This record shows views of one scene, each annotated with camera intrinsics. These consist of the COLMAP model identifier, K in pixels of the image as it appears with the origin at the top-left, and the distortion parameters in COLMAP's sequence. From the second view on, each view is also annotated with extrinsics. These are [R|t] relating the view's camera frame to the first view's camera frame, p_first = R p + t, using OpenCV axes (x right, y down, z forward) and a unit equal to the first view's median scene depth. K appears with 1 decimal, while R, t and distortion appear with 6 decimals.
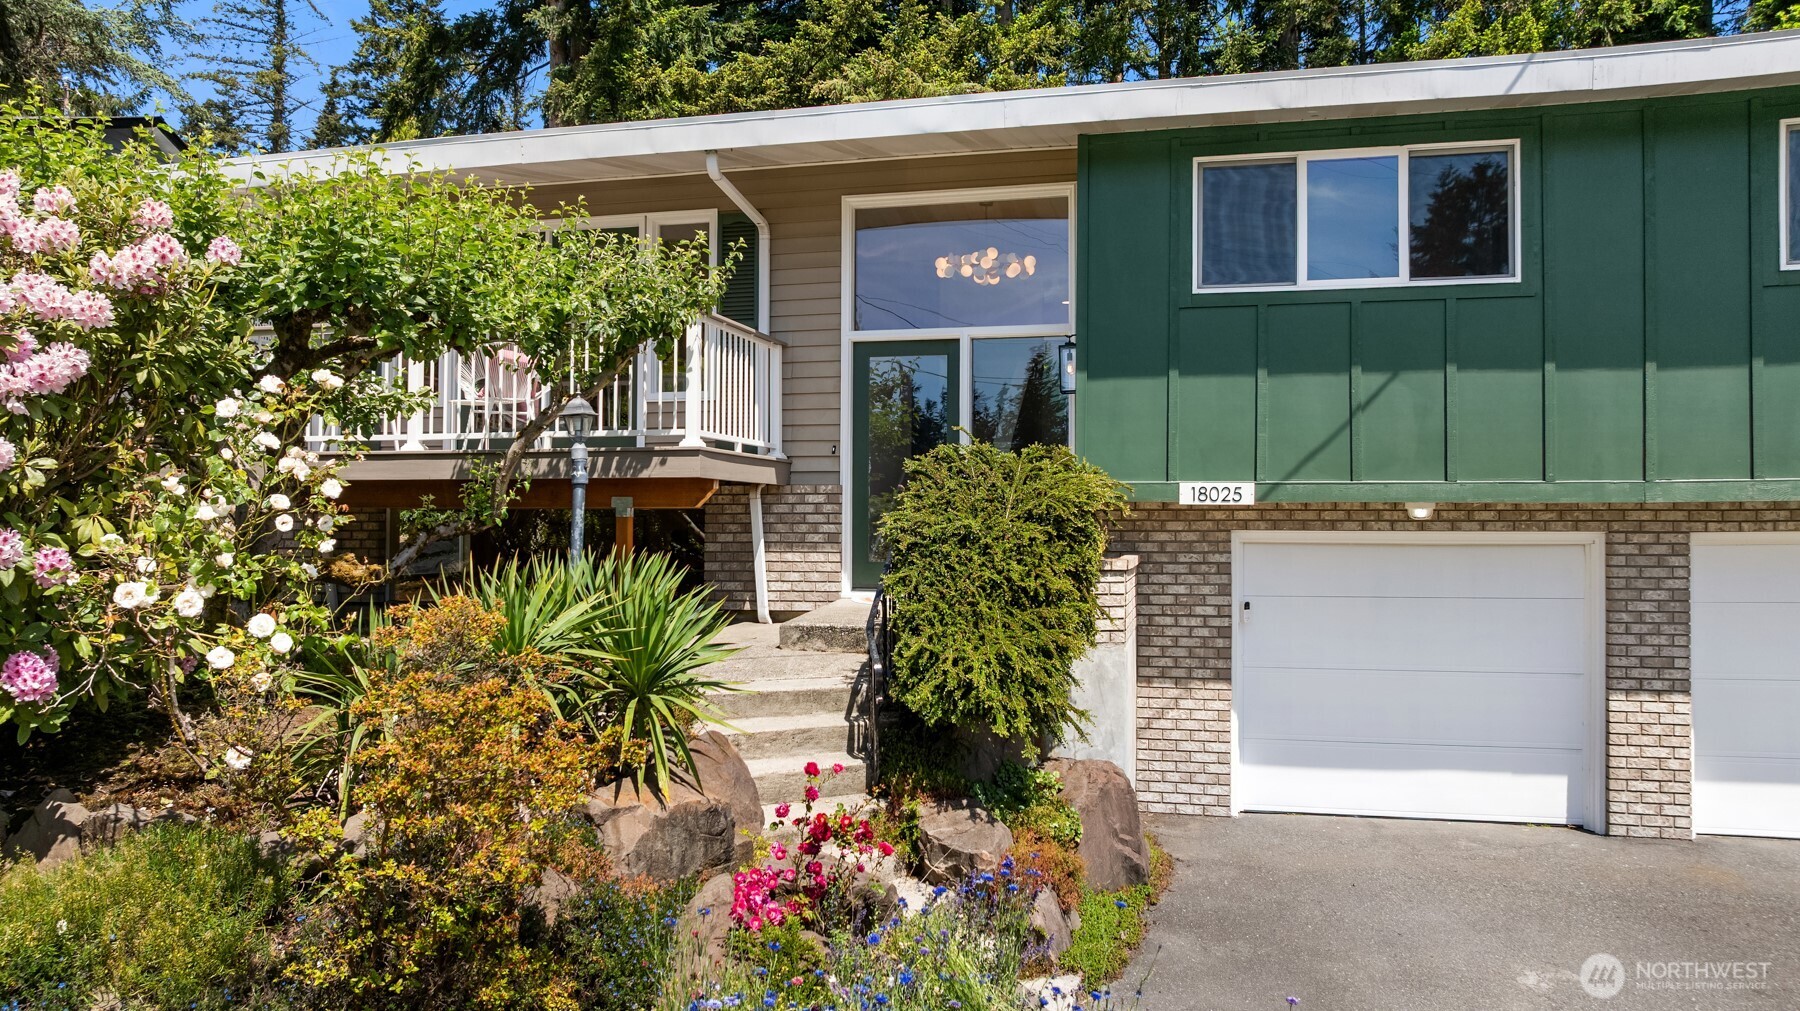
lens RADIAL K [[1396.5, 0, 900.0], [0, 1396.5, 505.5], [0, 0, 1]] dist [-0.004370, -0.001391]
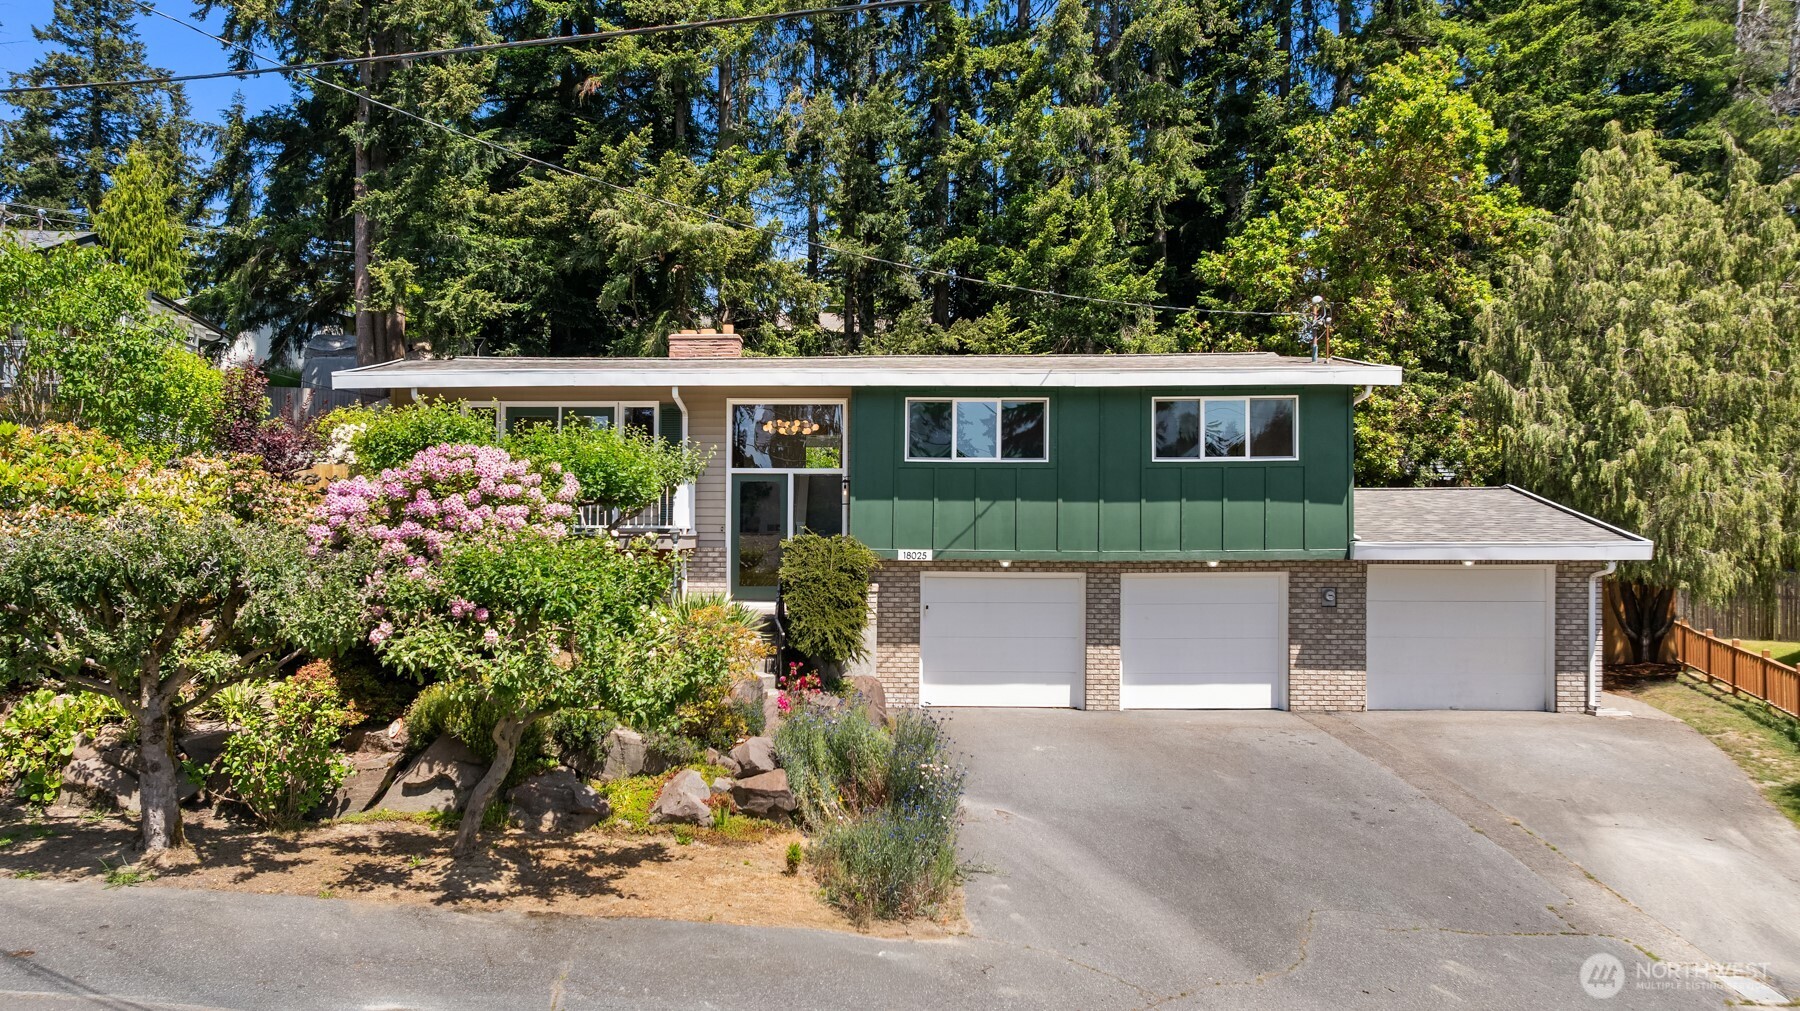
lens RADIAL K [[1260.5, 0, 900.0], [0, 1260.5, 505.5], [0, 0, 1]] dist [-0.006741, -0.004287]
pose [[0.970289, 0.011873, 0.241657, -0.257115], [-0.009094, 0.999879, -0.012614, -0.058453], [-0.241777, 0.010042, 0.970280, -0.849277]]
